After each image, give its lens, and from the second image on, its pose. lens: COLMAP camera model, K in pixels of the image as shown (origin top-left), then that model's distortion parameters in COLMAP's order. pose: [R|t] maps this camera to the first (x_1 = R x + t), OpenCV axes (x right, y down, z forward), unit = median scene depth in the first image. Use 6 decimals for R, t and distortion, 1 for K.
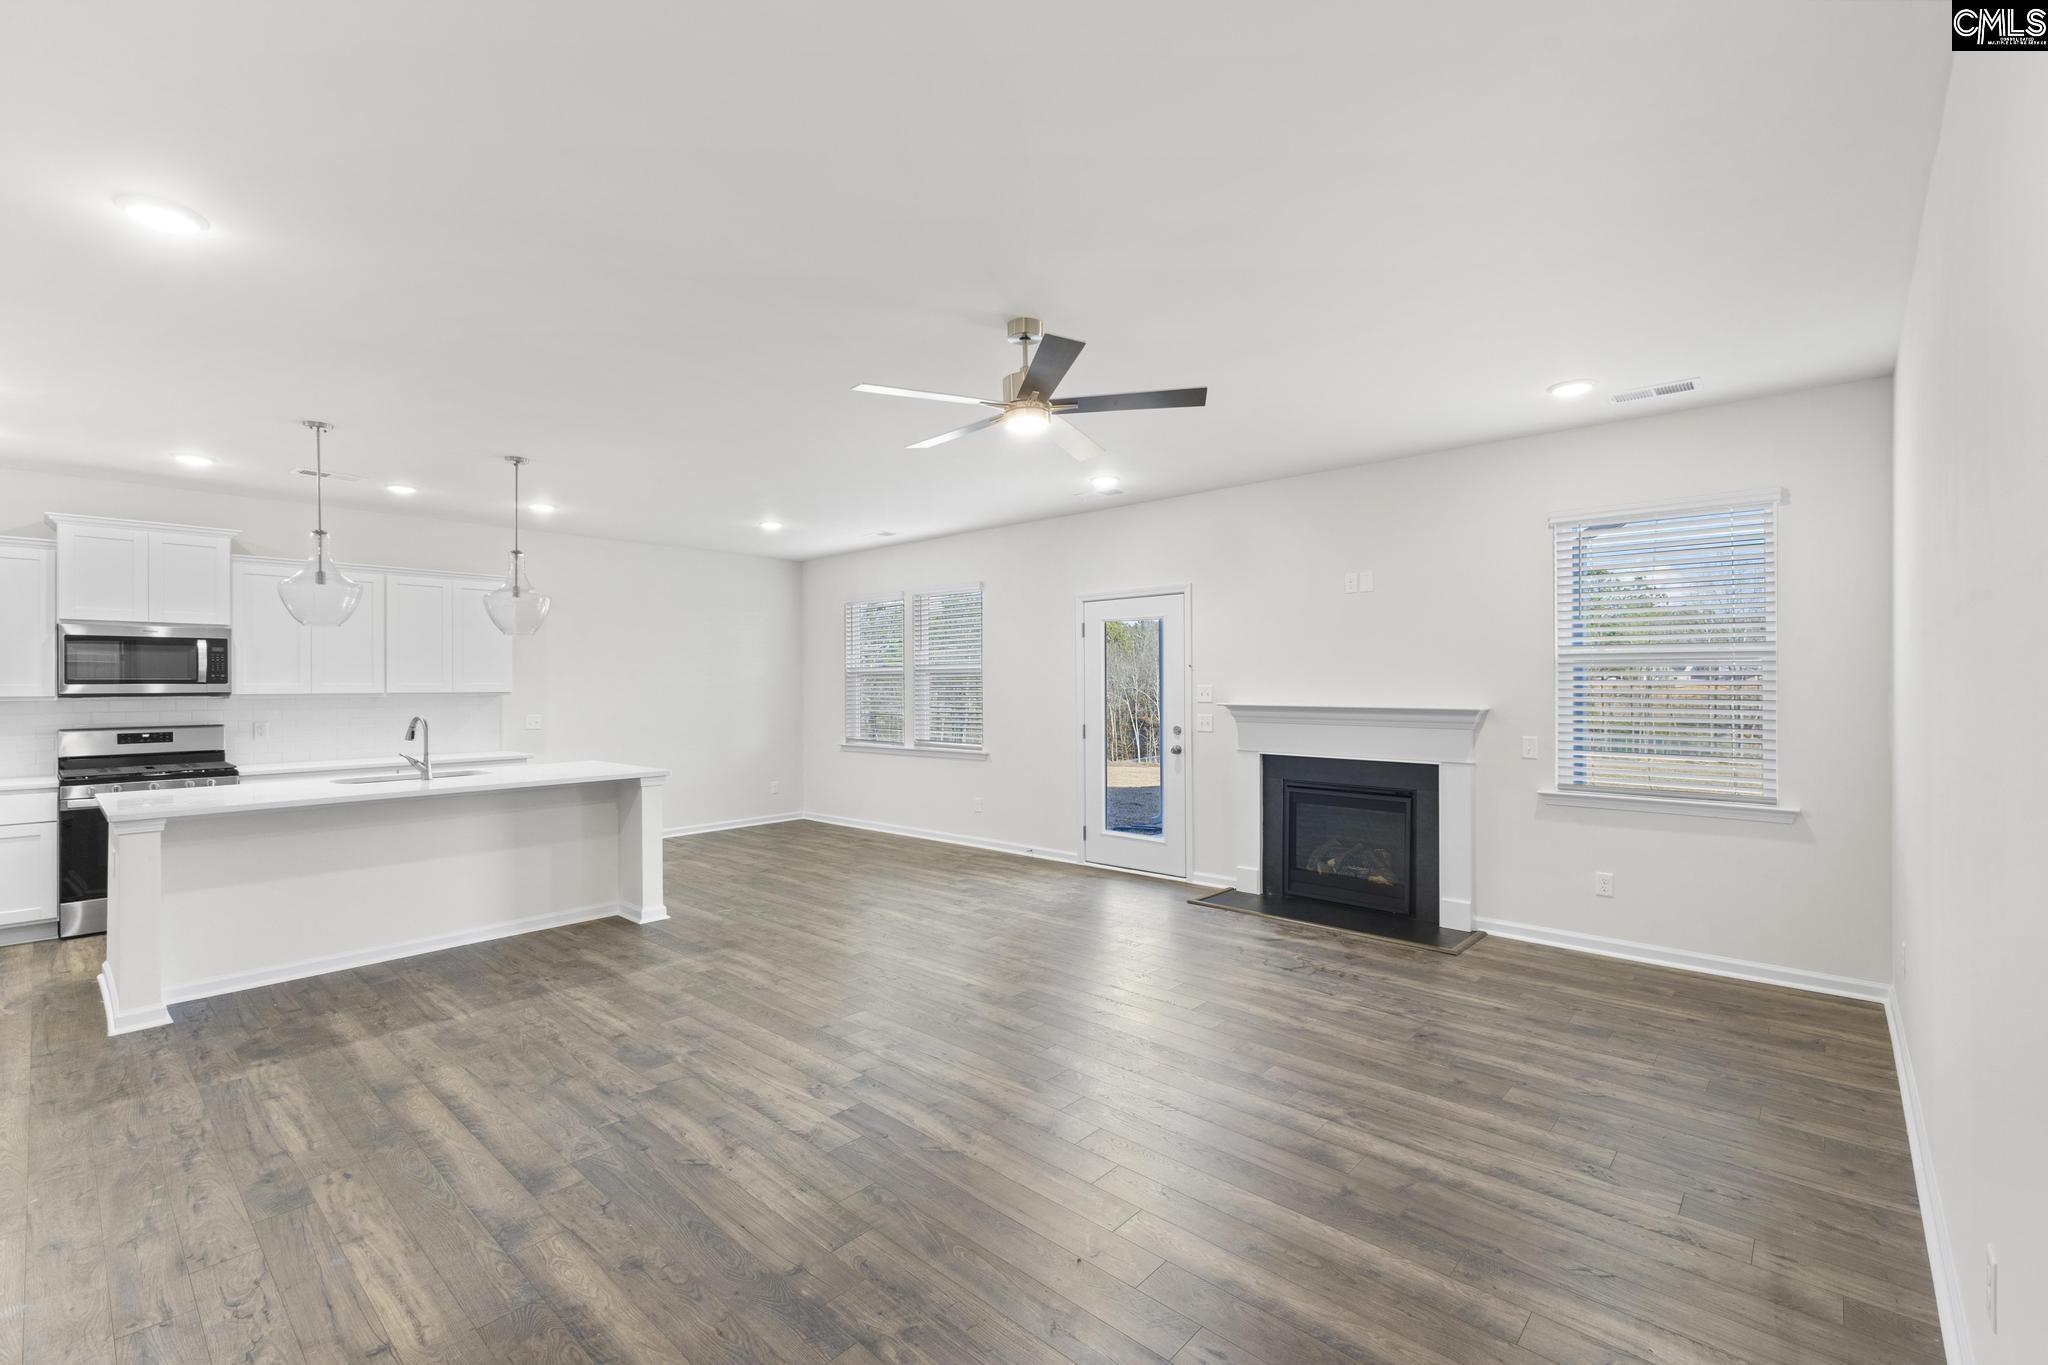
lens RADIAL K [[884.9, 0, 1020.3], [0, 884.9, 687.2], [0, 0, 1]] dist [0.013580, -0.003702]
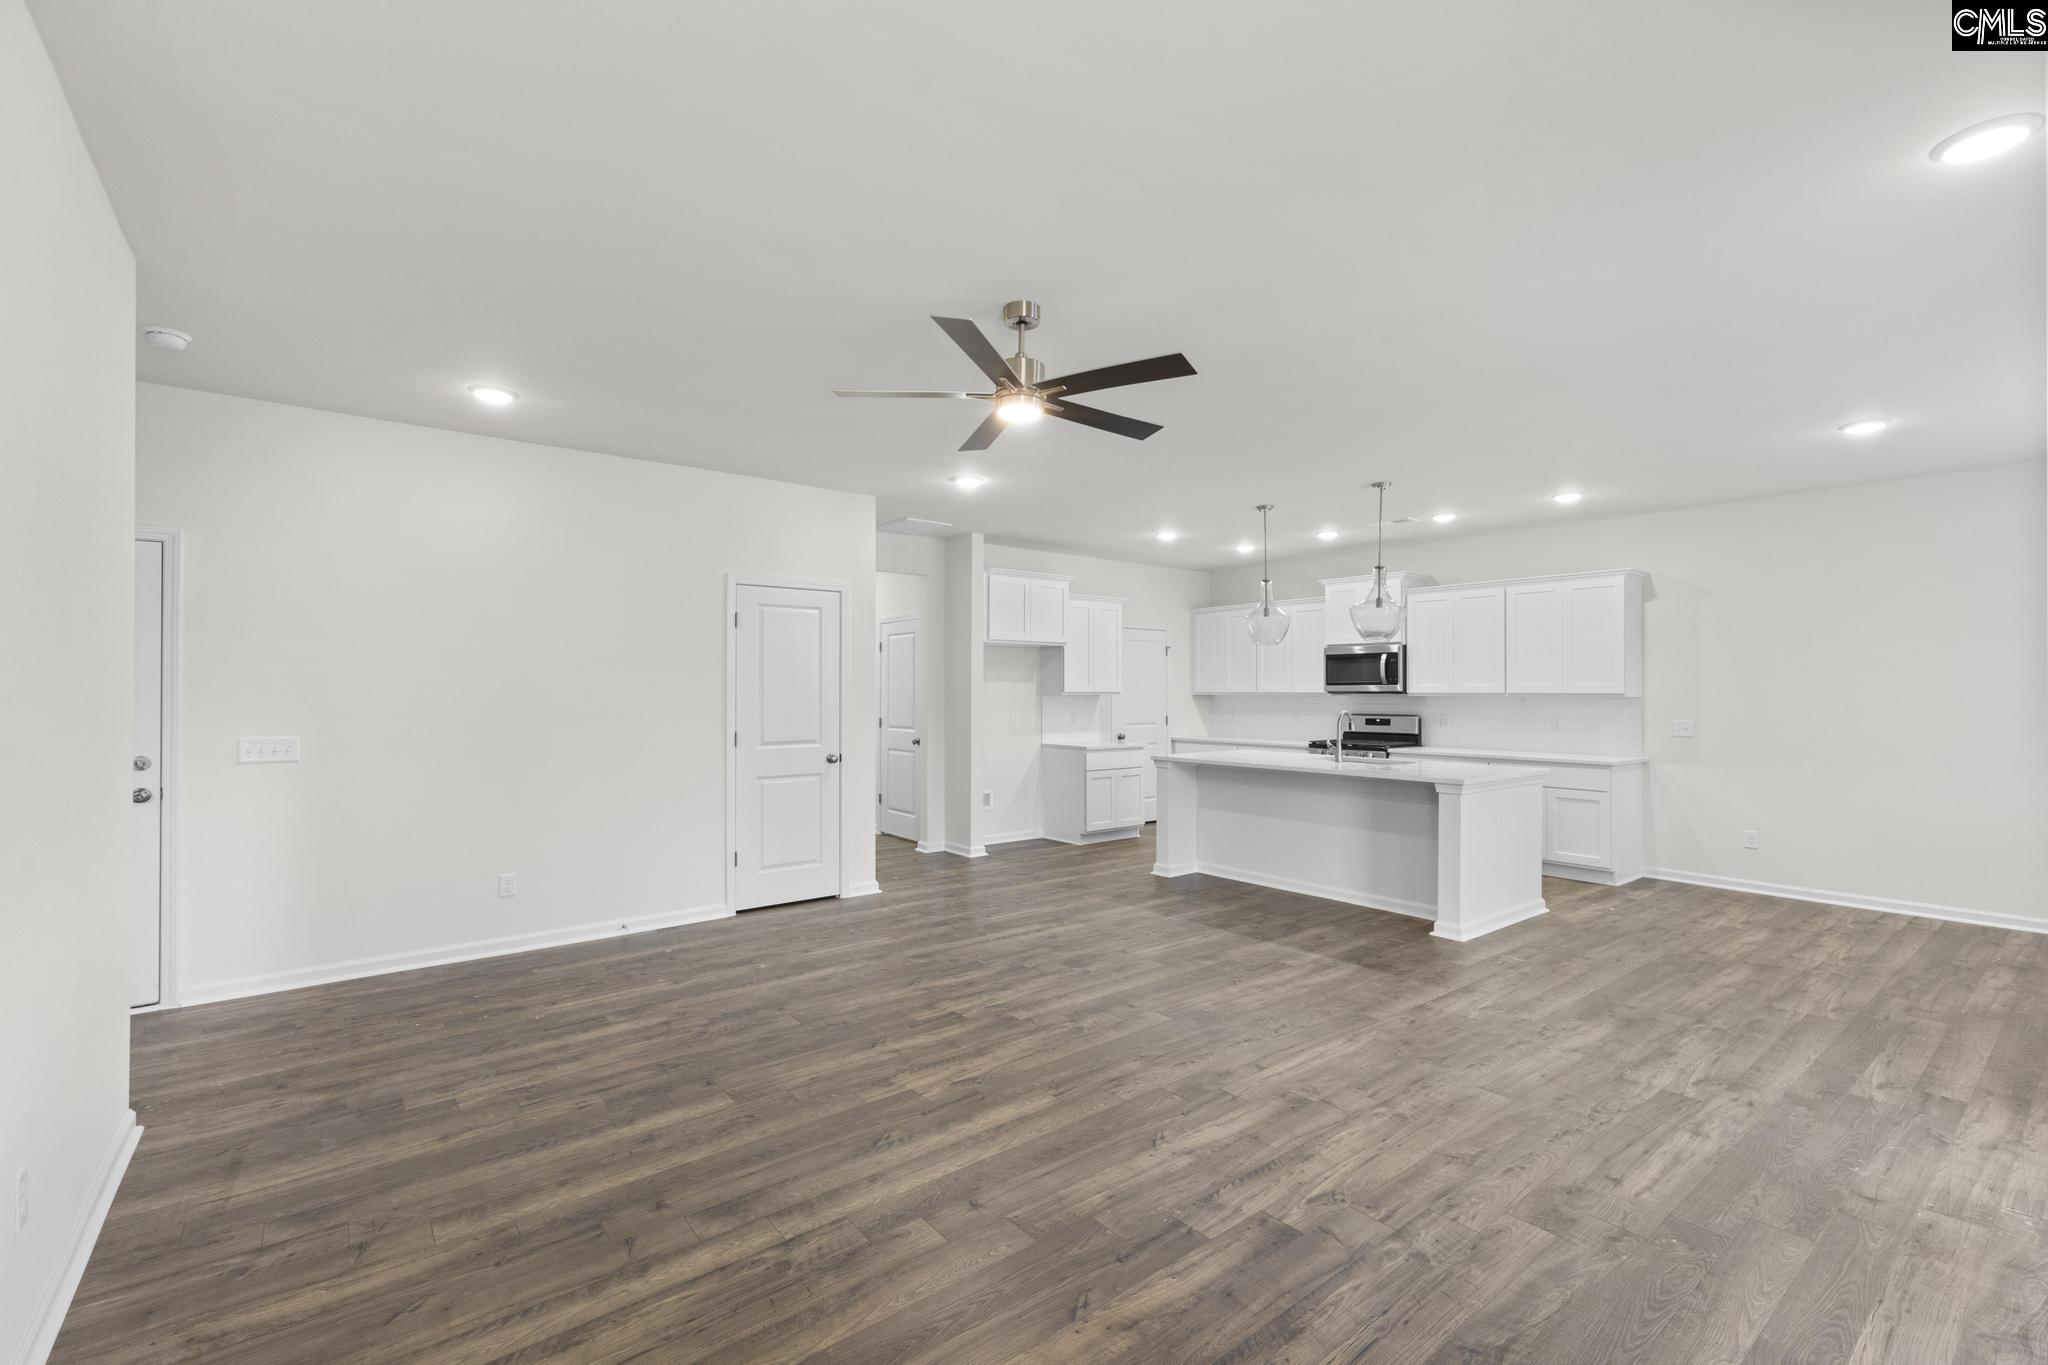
lens RADIAL K [[884.9, 0, 1028.0], [0, 884.9, 674.6], [0, 0, 1]] dist [0.013580, -0.003702]
pose [[-0.160334, -0.012845, -0.986979, 0.630424], [-0.000971, 0.999917, -0.012856, -0.001632], [0.987062, -0.001103, -0.160333, 0.769482]]
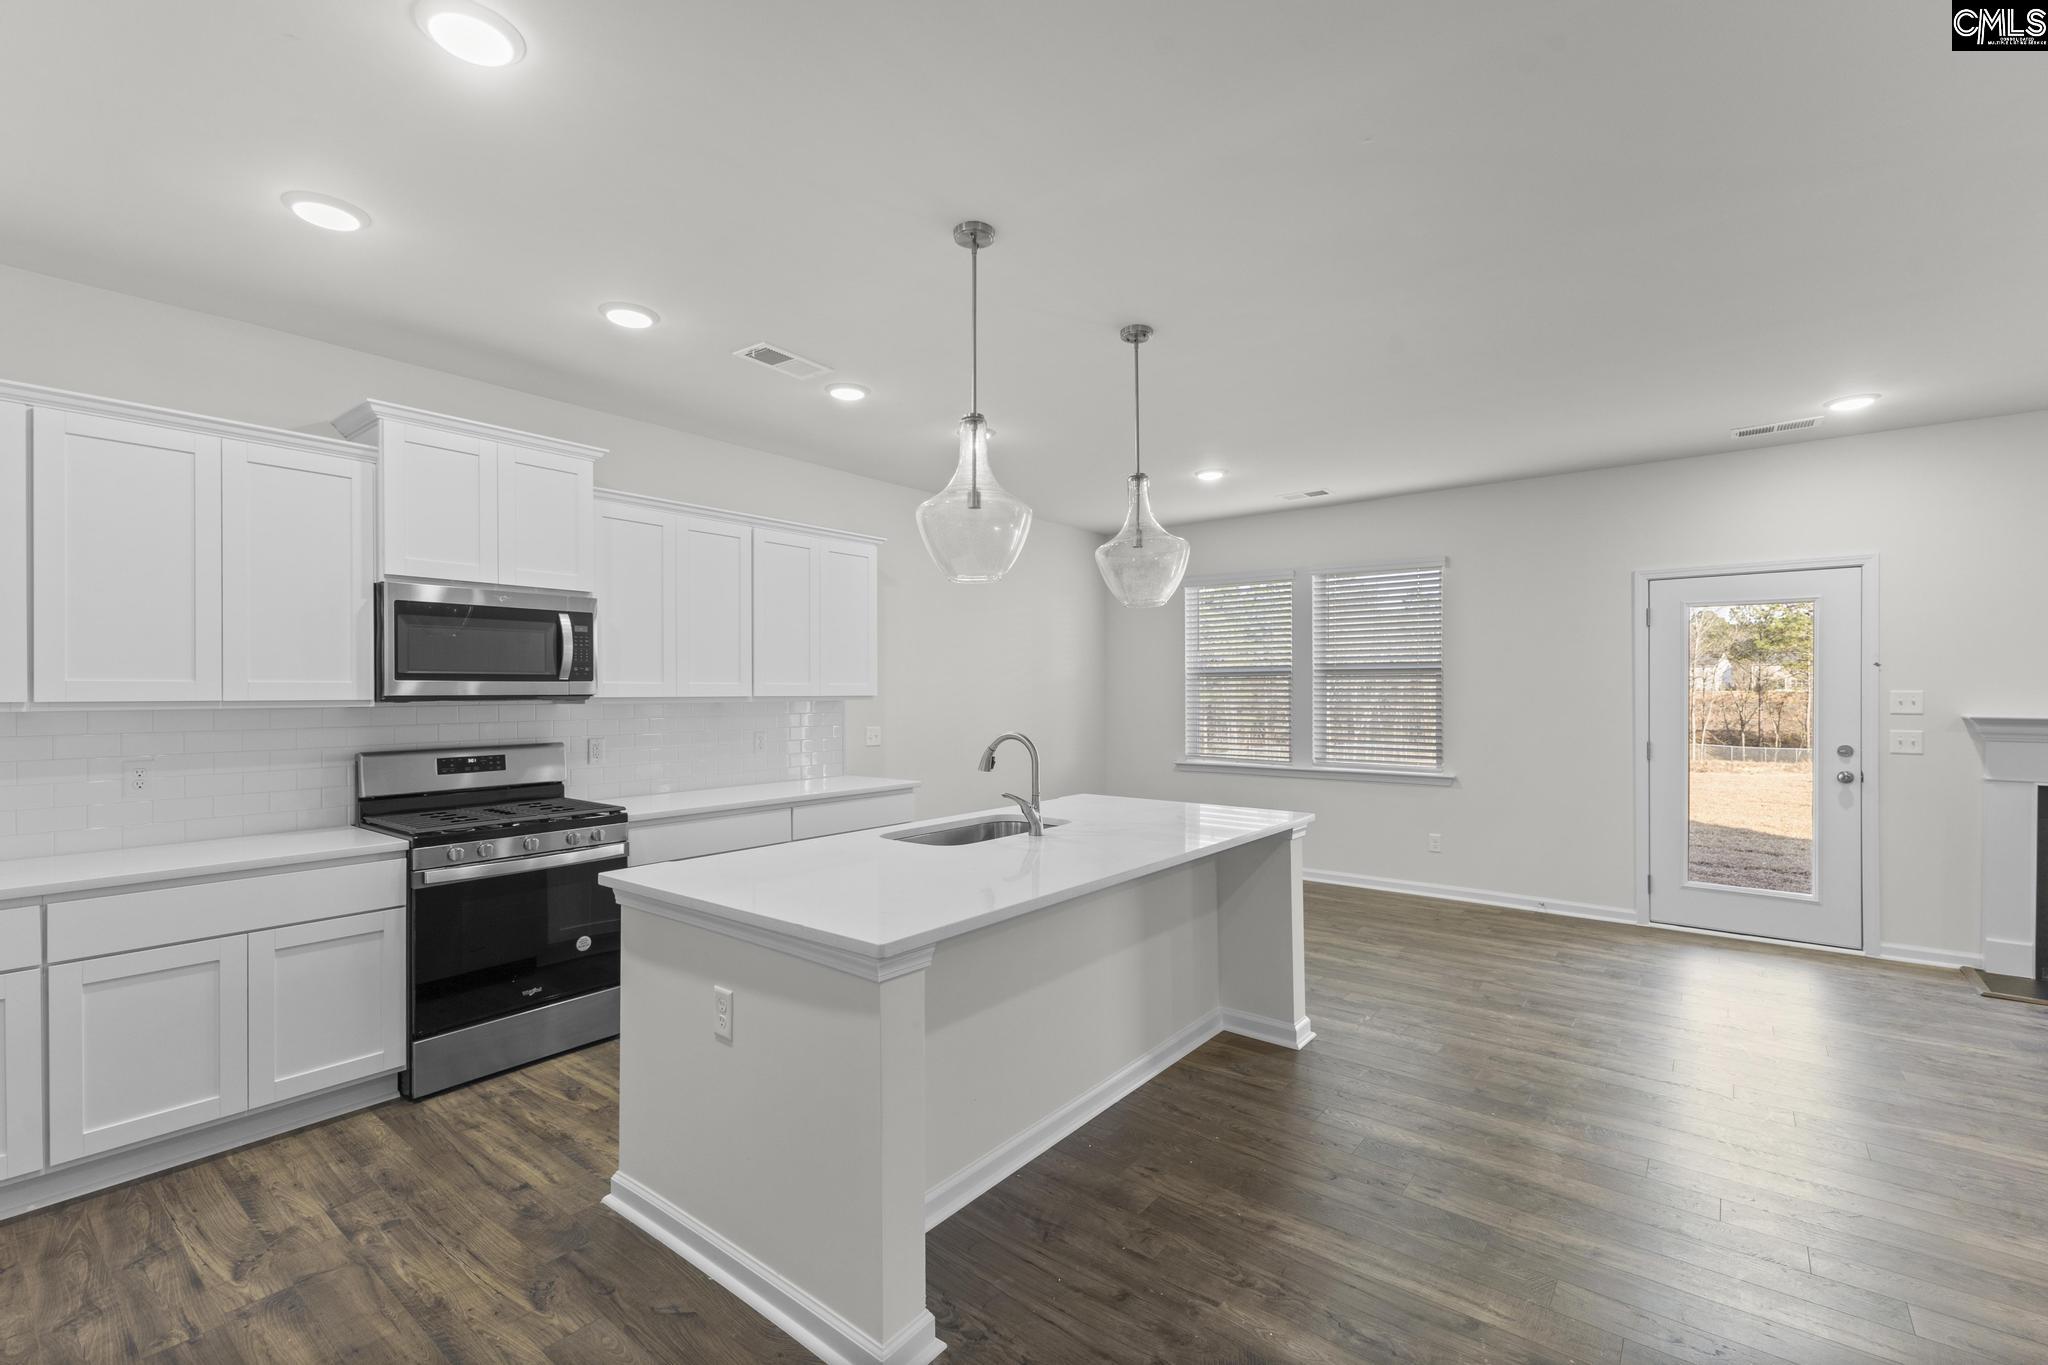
lens RADIAL K [[884.9, 0, 1025.0], [0, 884.9, 691.2], [0, 0, 1]] dist [0.013580, -0.003702]
pose [[0.997711, 0.004532, 0.067465, -0.718266], [-0.004483, 0.999990, -0.000876, 0.003049], [-0.067468, 0.000571, 0.997721, 0.380965]]
